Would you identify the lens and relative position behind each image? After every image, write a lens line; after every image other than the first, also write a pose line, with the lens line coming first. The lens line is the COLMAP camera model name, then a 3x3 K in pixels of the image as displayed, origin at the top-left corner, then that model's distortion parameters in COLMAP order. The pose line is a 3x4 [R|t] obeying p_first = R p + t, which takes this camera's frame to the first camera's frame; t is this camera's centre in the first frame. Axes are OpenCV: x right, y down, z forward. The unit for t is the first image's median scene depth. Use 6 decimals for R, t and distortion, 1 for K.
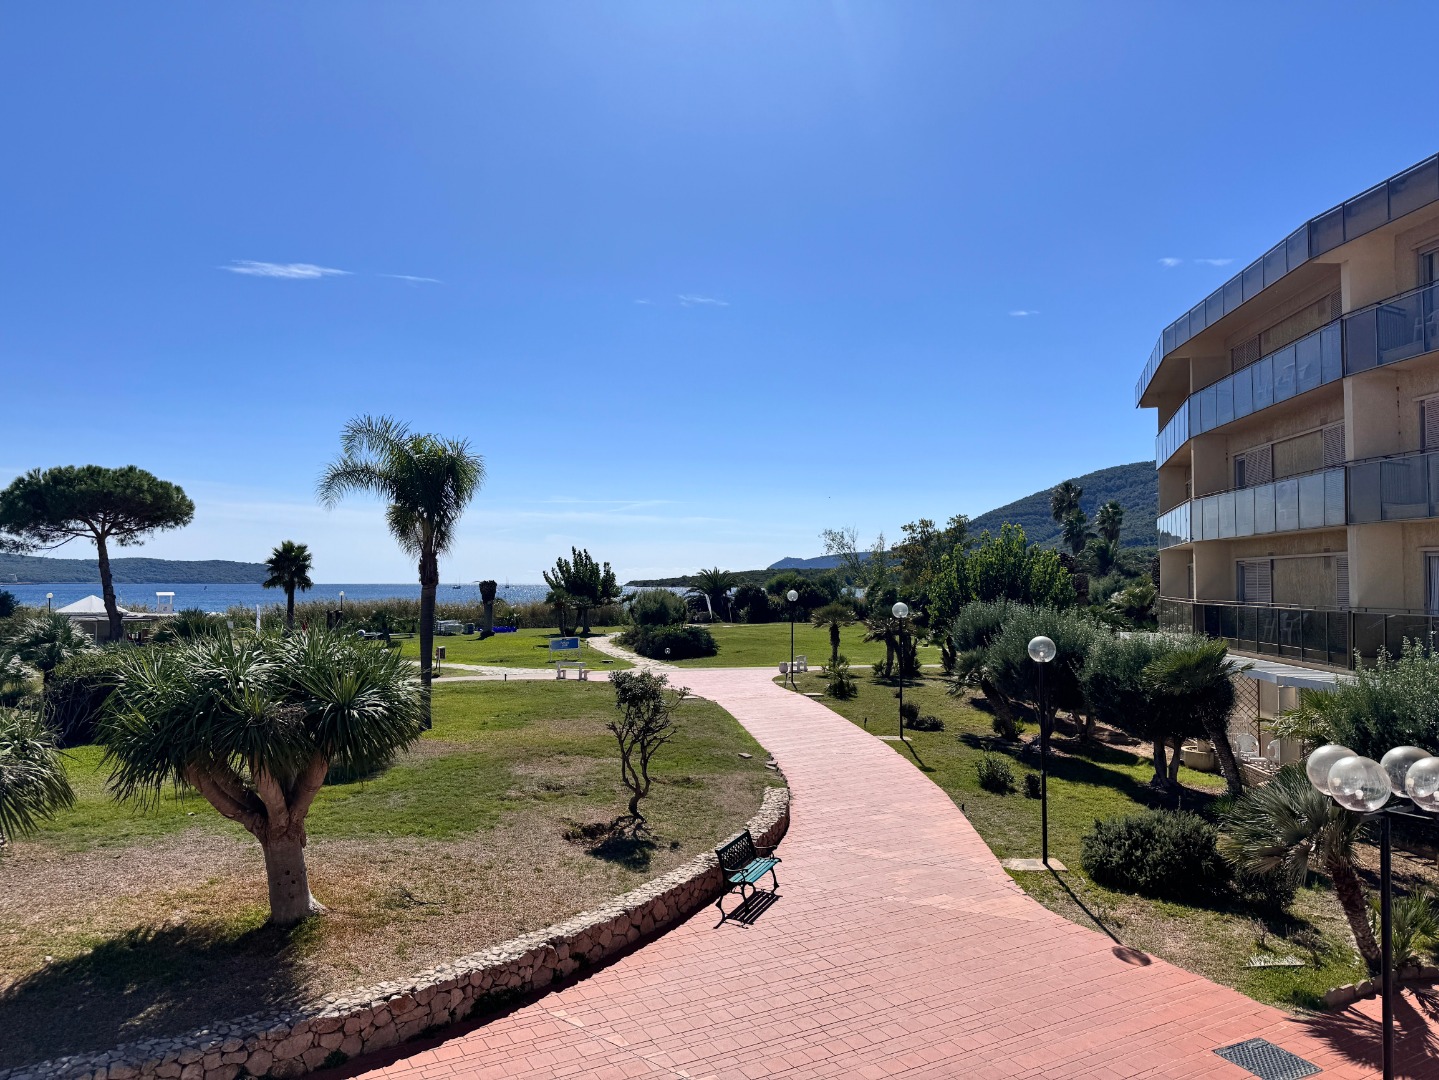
lens RADIAL K [[1019.5, 0, 718.0], [0, 1019.5, 545.1], [0, 0, 1]] dist [0.046574, -0.052799]
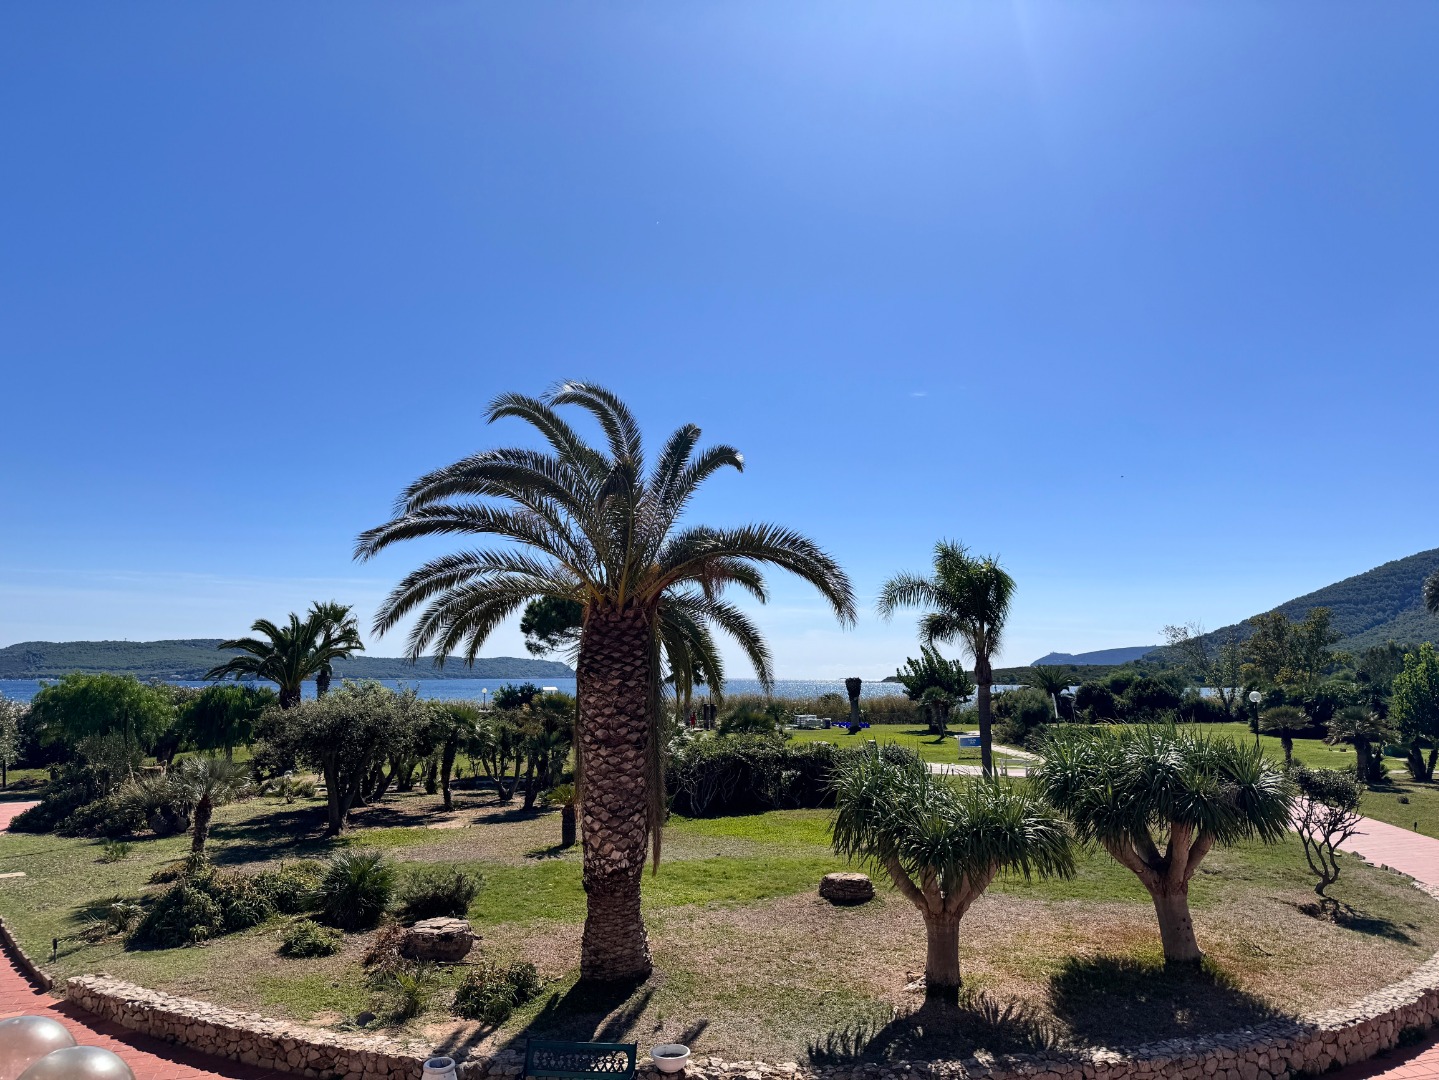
lens RADIAL K [[1019.5, 0, 711.8], [0, 1019.5, 527.9], [0, 0, 1]] dist [0.046574, -0.052799]
pose [[0.968366, -0.035195, -0.247040, -0.175850], [0.007844, 0.993808, -0.110837, -0.006368], [0.249411, 0.105393, 0.962646, -0.110643]]
